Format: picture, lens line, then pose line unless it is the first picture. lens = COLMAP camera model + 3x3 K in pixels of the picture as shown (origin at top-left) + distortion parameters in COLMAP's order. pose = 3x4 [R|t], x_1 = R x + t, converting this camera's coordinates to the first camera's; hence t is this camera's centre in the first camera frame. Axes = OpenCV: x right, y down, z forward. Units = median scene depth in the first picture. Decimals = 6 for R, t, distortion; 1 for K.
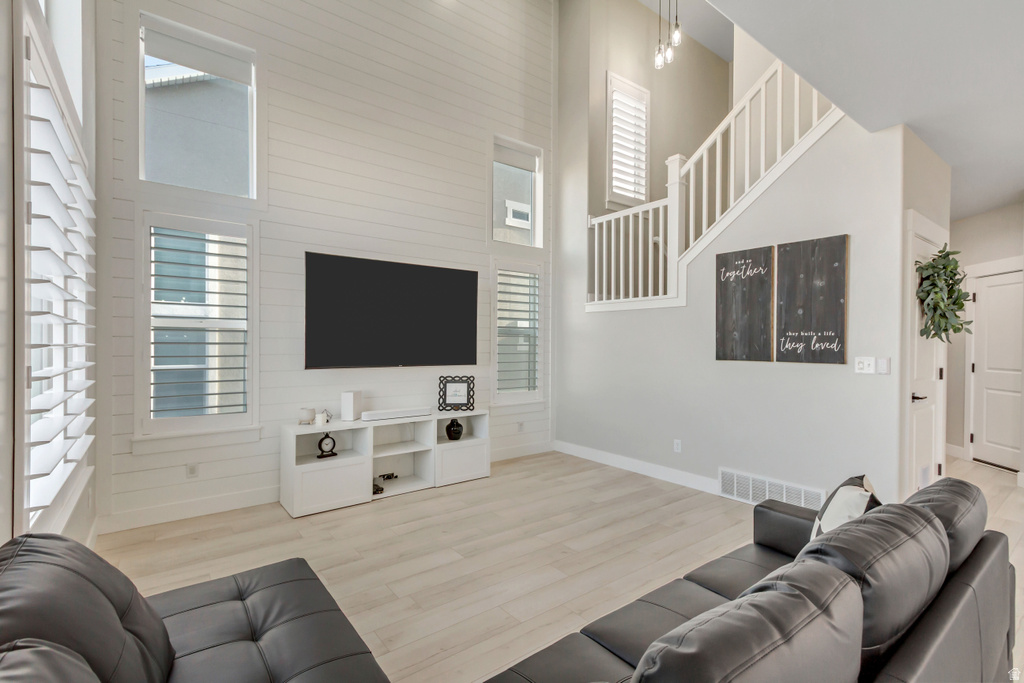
lens RADIAL K [[472.9, 0, 509.8], [0, 472.9, 345.4], [0, 0, 1]] dist [0.012102, -0.006077]
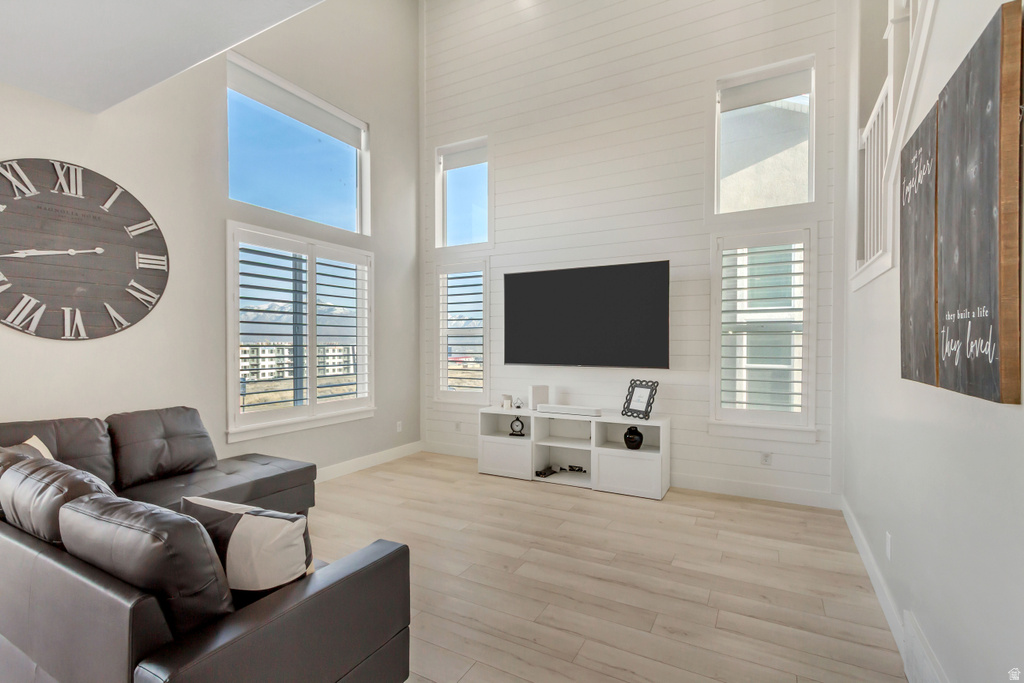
lens RADIAL K [[472.9, 0, 508.9], [0, 472.9, 347.4], [0, 0, 1]] dist [0.012102, -0.006077]
pose [[0.404233, 0.003183, -0.914650, 0.712416], [-0.002890, 0.999993, 0.002203, 0.000841], [0.914651, 0.001753, 0.404240, 0.460093]]
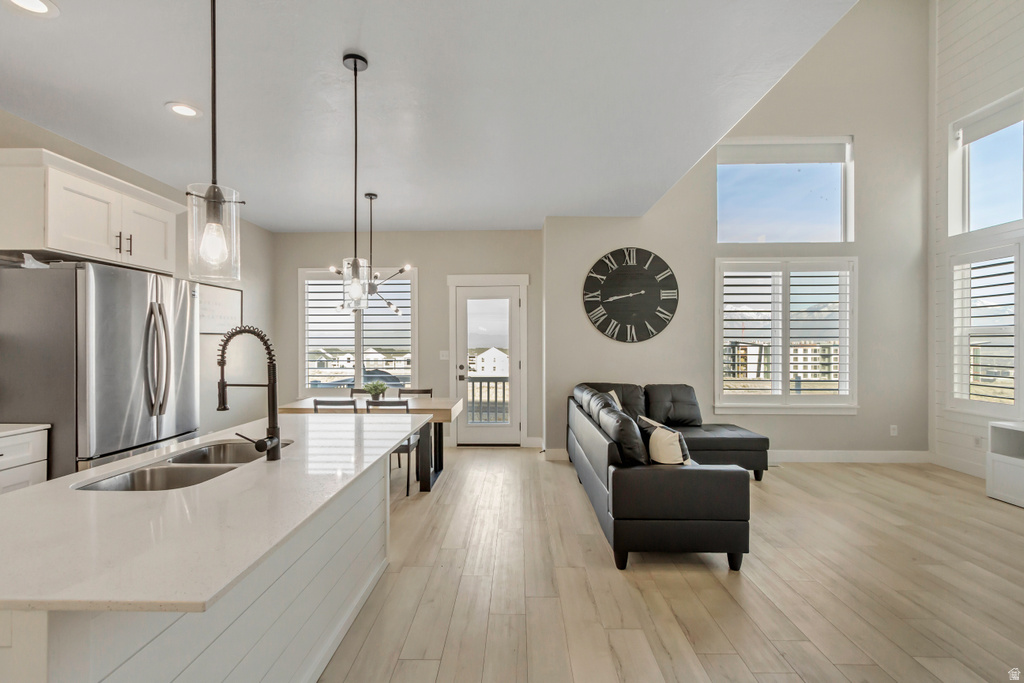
lens RADIAL K [[472.9, 0, 504.6], [0, 472.9, 343.5], [0, 0, 1]] dist [0.012102, -0.006077]
pose [[-0.627999, -0.002712, -0.778209, 1.037150], [-0.007356, 0.999970, 0.002451, -0.004115], [0.778179, 0.007264, -0.628000, 0.700150]]
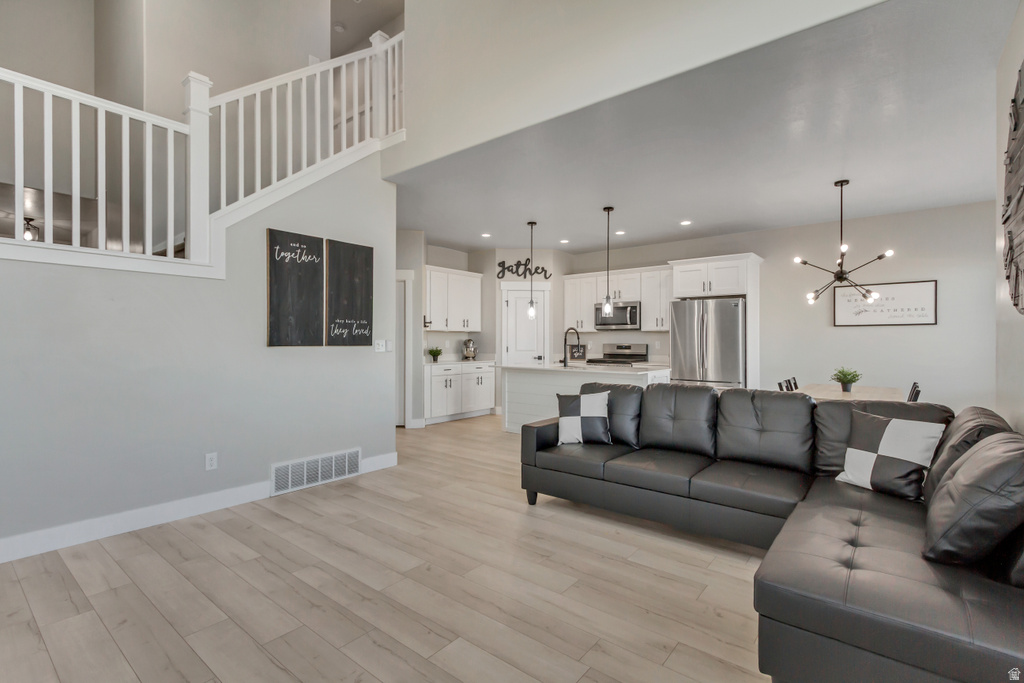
lens RADIAL K [[472.9, 0, 509.9], [0, 472.9, 344.3], [0, 0, 1]] dist [0.012102, -0.006077]
pose [[-0.240400, -0.012401, 0.970595, -0.544899], [0.002075, 0.999910, 0.013289, 0.015703], [-0.970672, 0.005209, -0.240352, 0.777645]]
